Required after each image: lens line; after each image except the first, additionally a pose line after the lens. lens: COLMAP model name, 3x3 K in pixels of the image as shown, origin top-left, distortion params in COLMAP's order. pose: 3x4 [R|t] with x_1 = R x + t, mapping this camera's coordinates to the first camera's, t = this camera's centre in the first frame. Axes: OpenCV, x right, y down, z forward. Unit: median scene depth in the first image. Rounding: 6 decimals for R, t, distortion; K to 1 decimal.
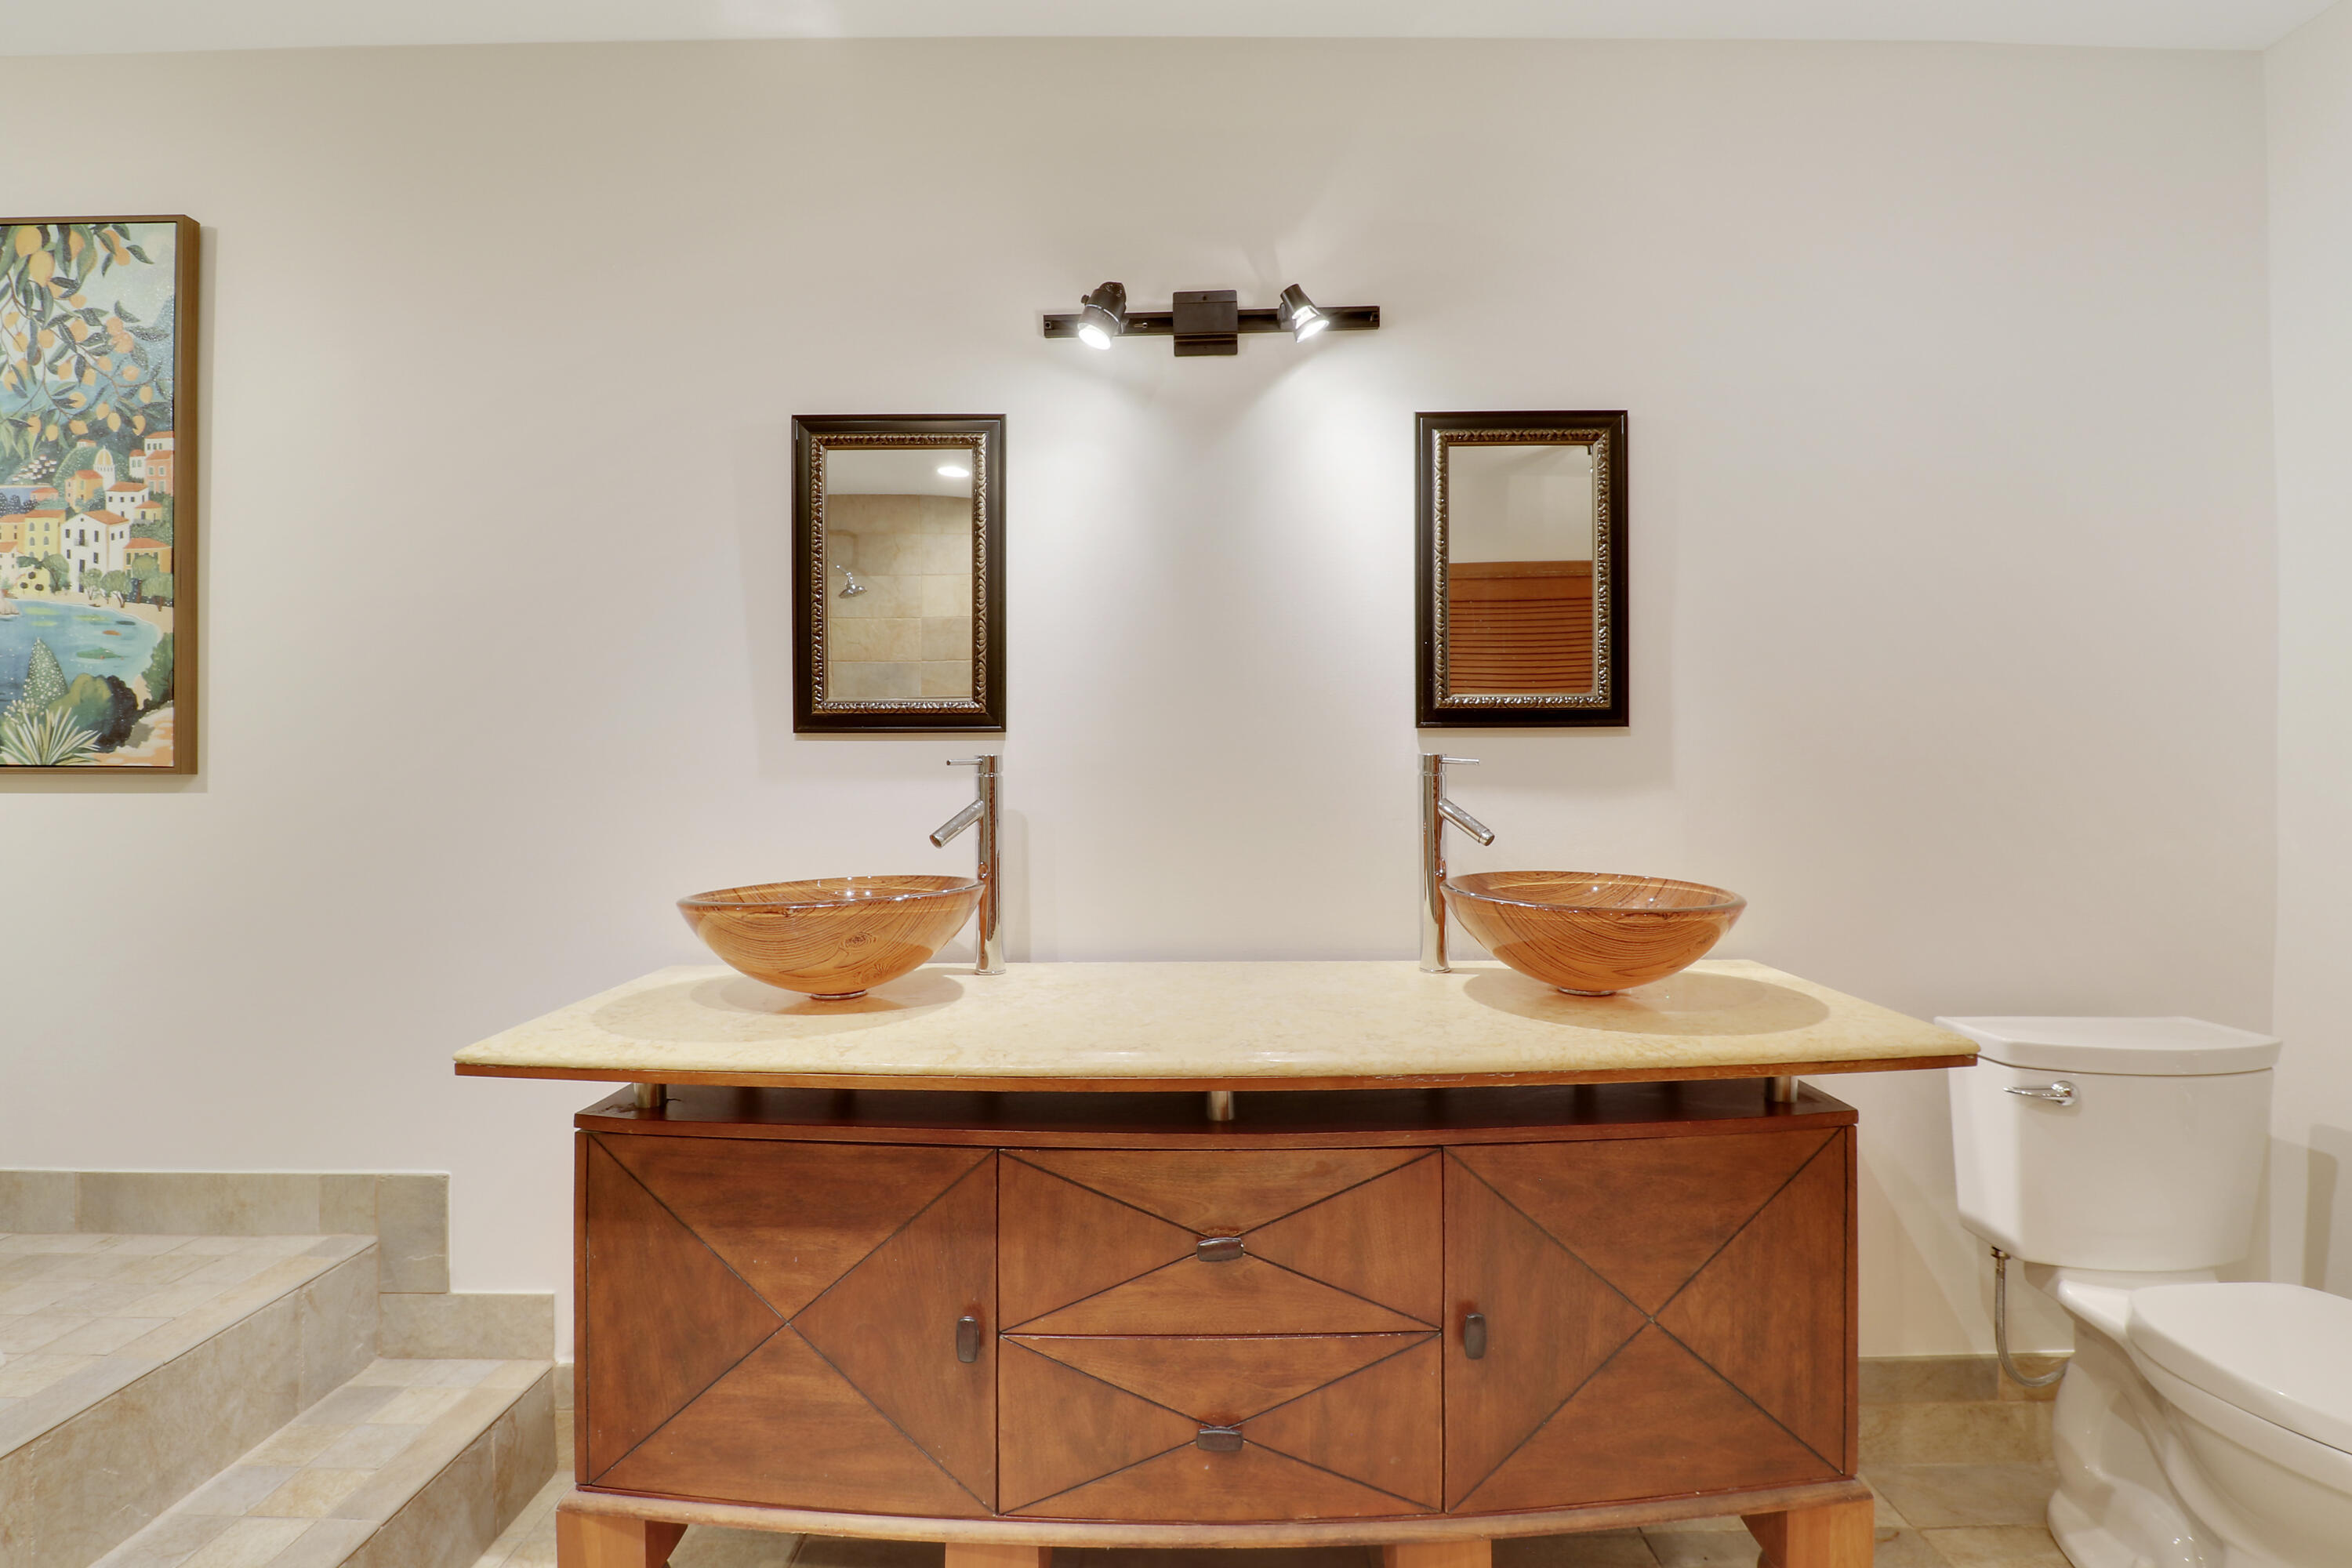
lens RADIAL K [[1142.7, 0, 1247.9], [0, 1142.7, 759.7], [0, 0, 1]] dist [-0.000785, -0.012100]
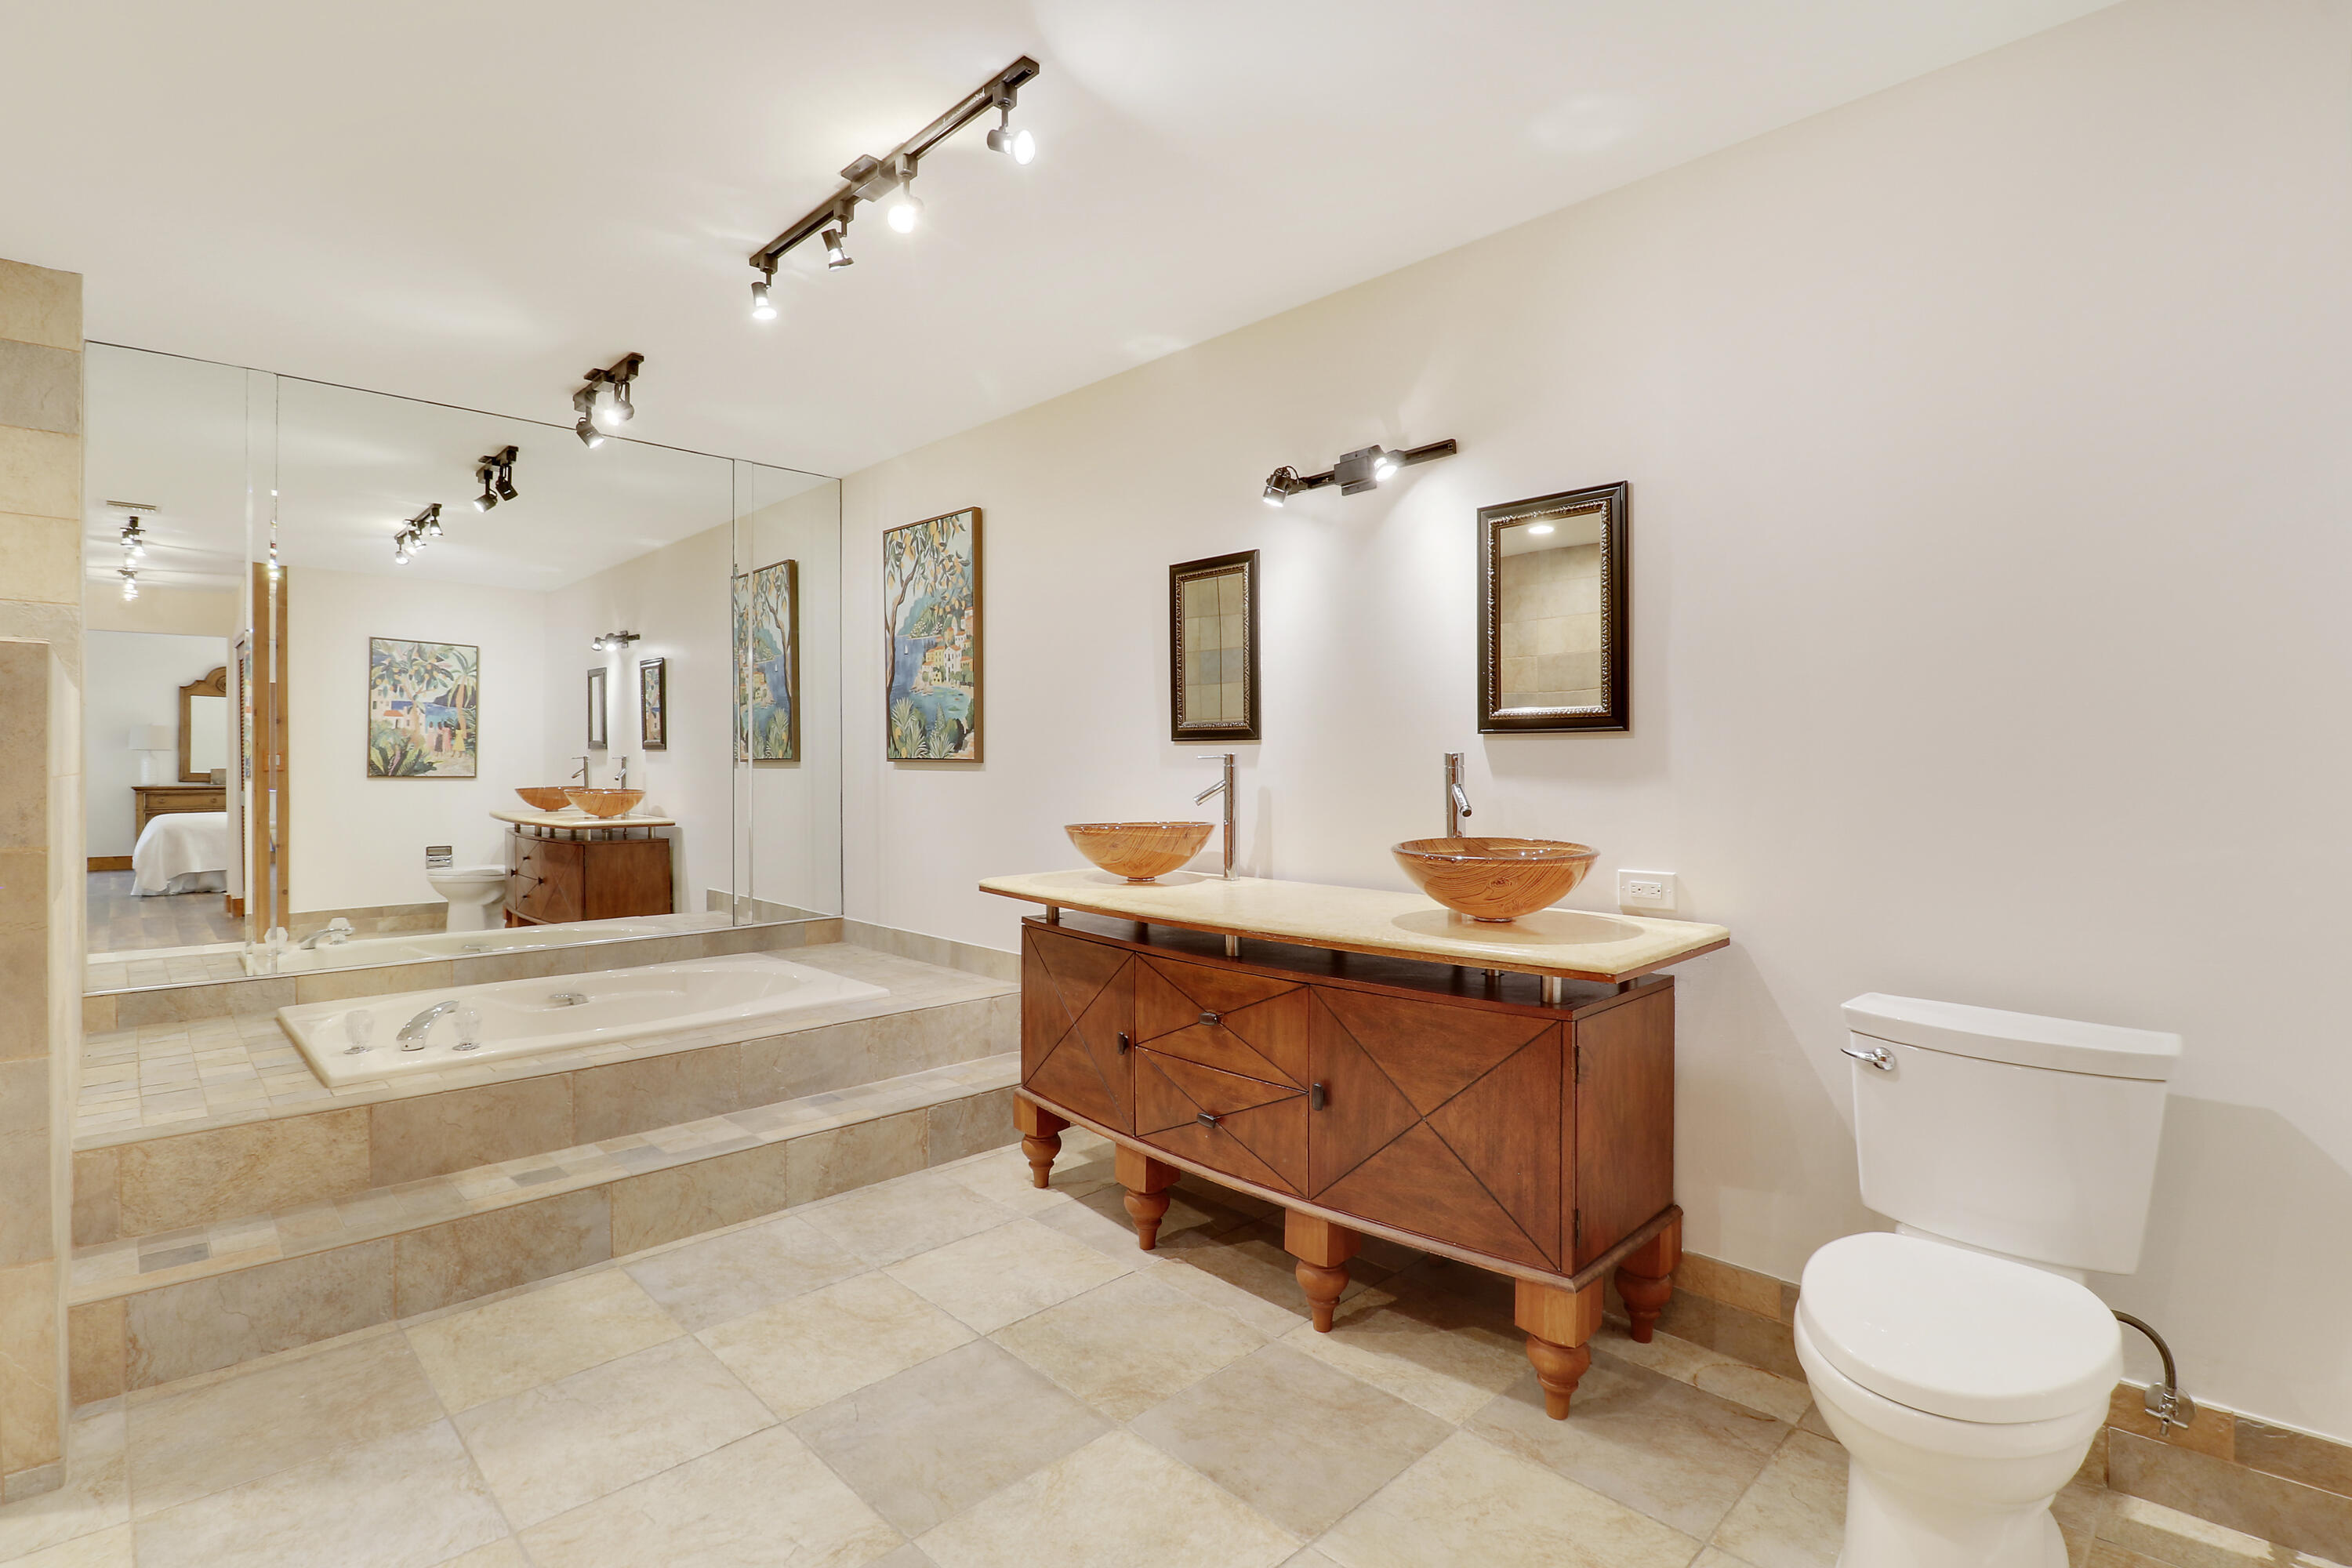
lens RADIAL K [[1115.0, 0, 1210.5], [0, 1115.0, 754.2], [0, 0, 1]] dist [0.001349, -0.013325]
pose [[0.705290, -0.000901, -0.708918, 0.917058], [0.000934, 1.000000, -0.000342, -0.002500], [0.708918, -0.000421, 0.705291, -0.203526]]
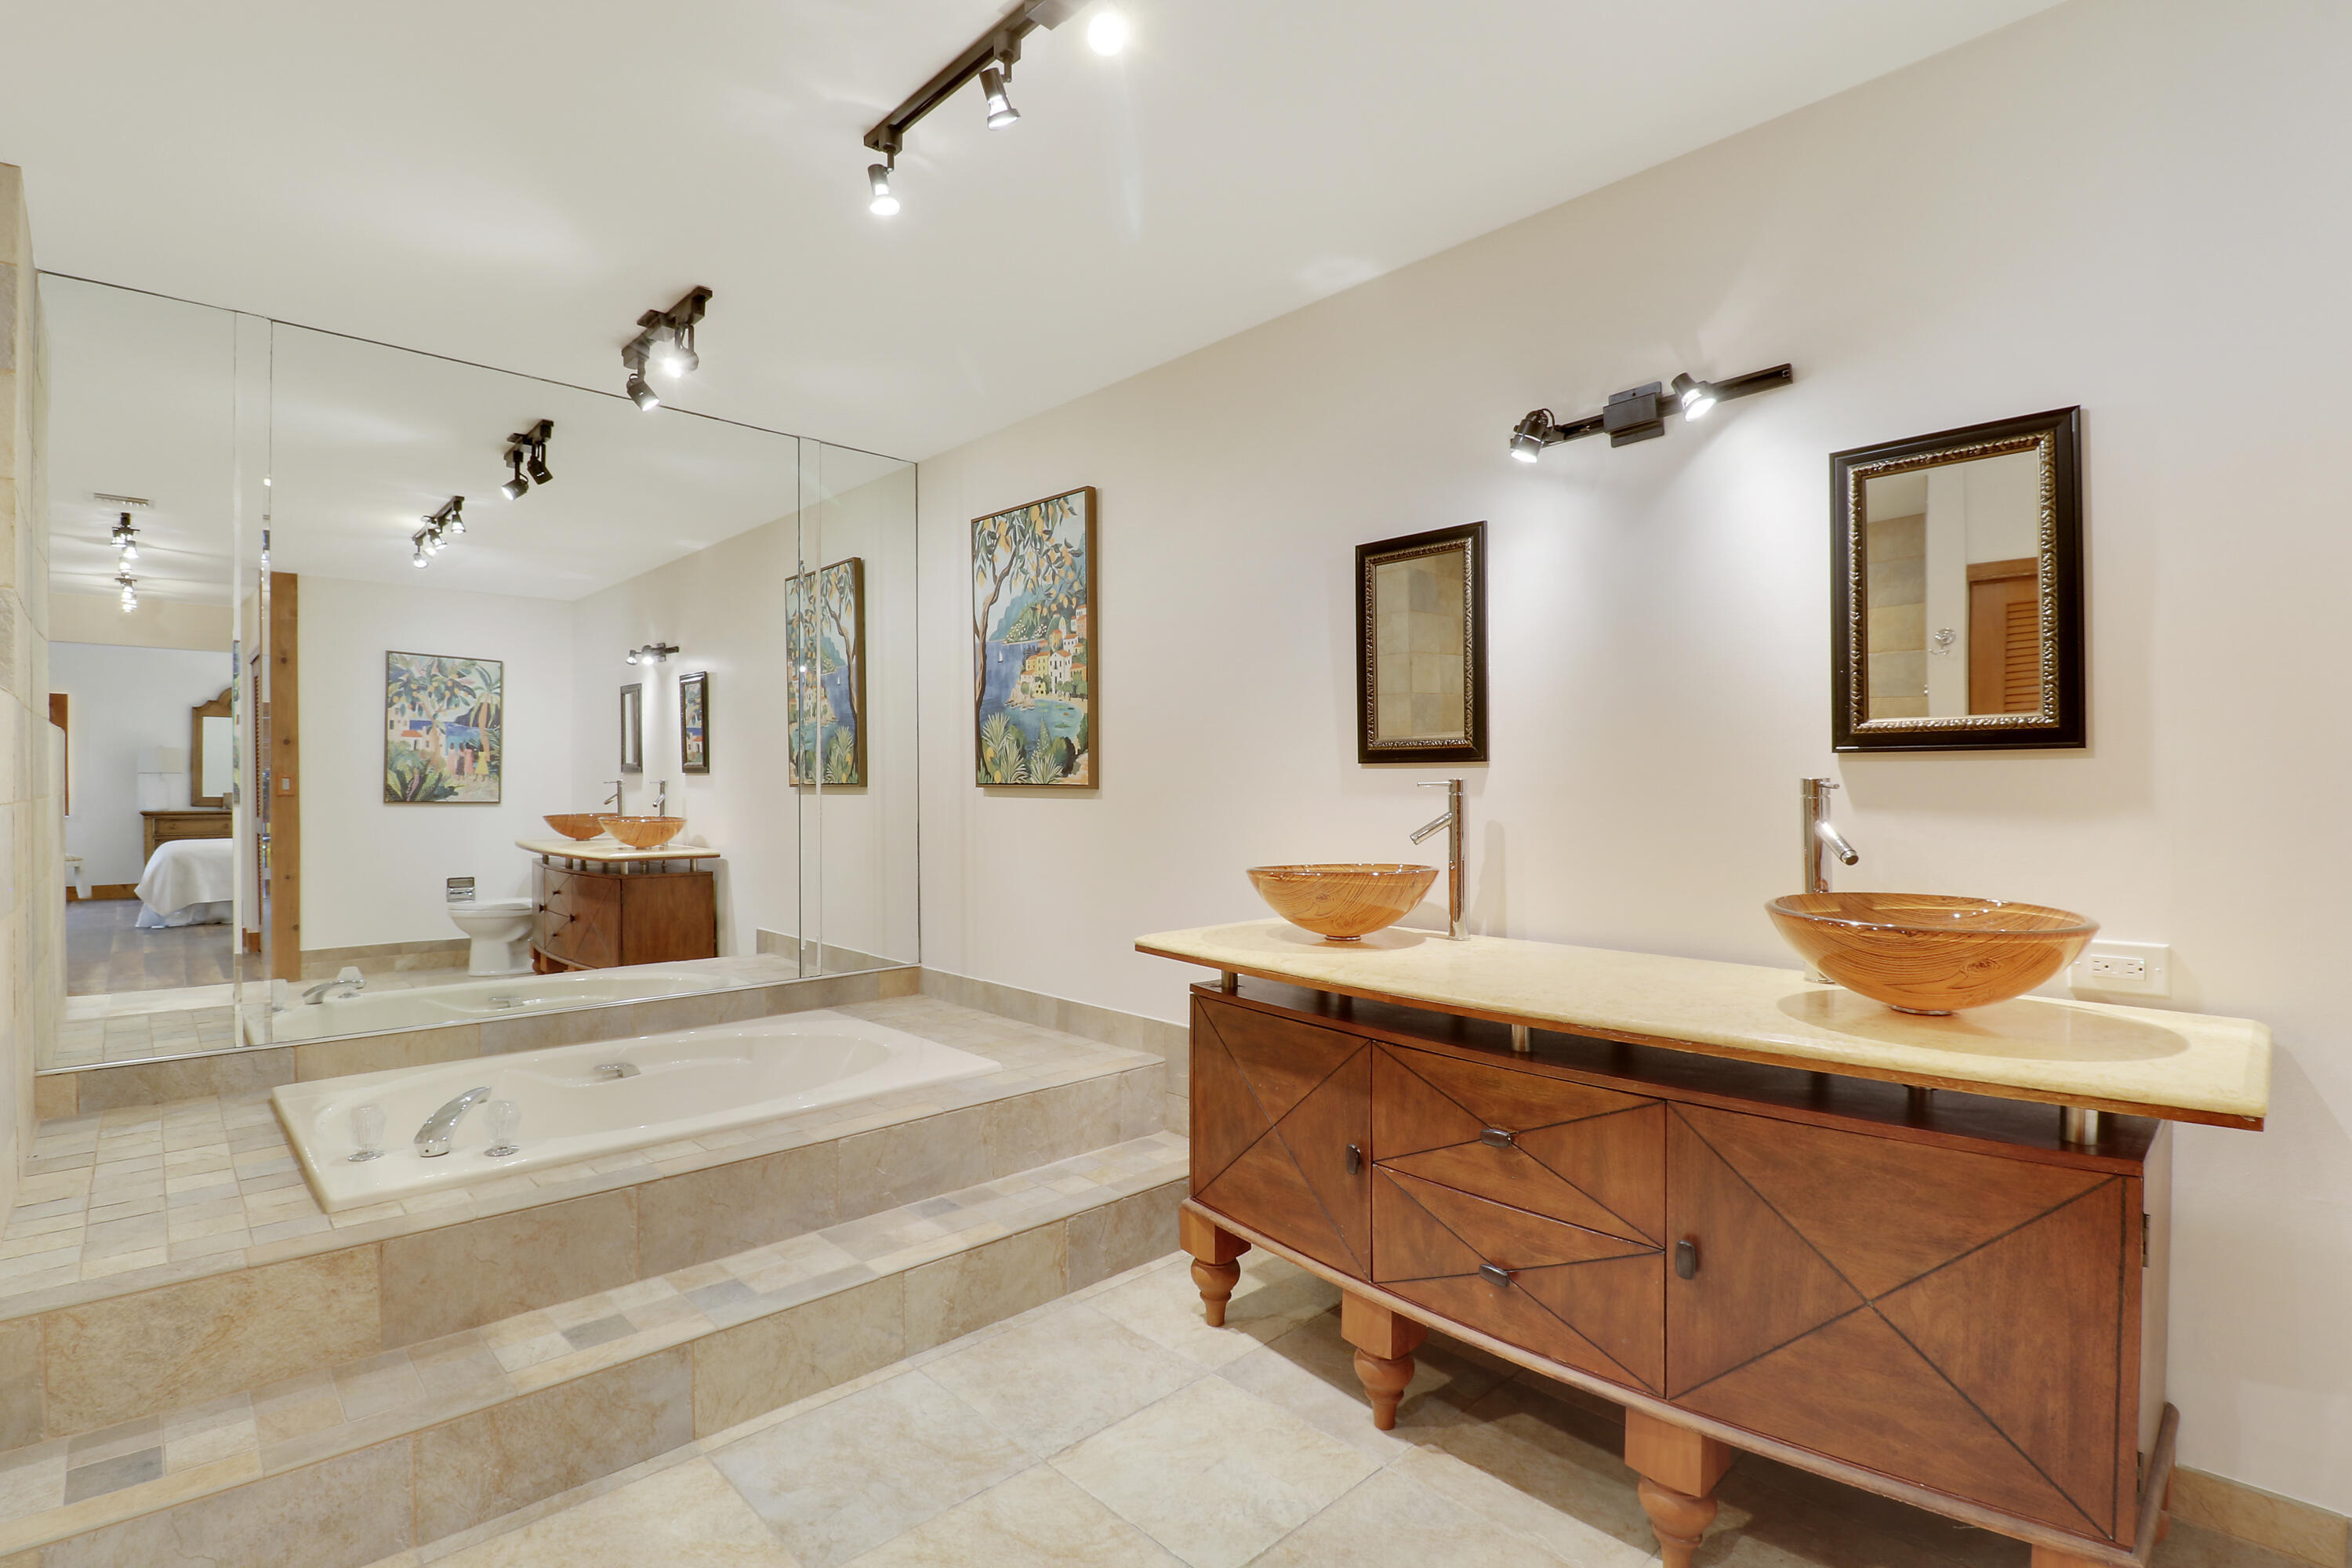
lens RADIAL K [[1117.7, 0, 1198.3], [0, 1117.7, 782.5], [0, 0, 1]] dist [-0.001439, -0.012747]
pose [[0.691278, 0.002421, -0.722585, 0.505957], [0.000066, 0.999994, 0.003413, -0.004205], [0.722589, -0.002407, 0.691273, -0.138709]]
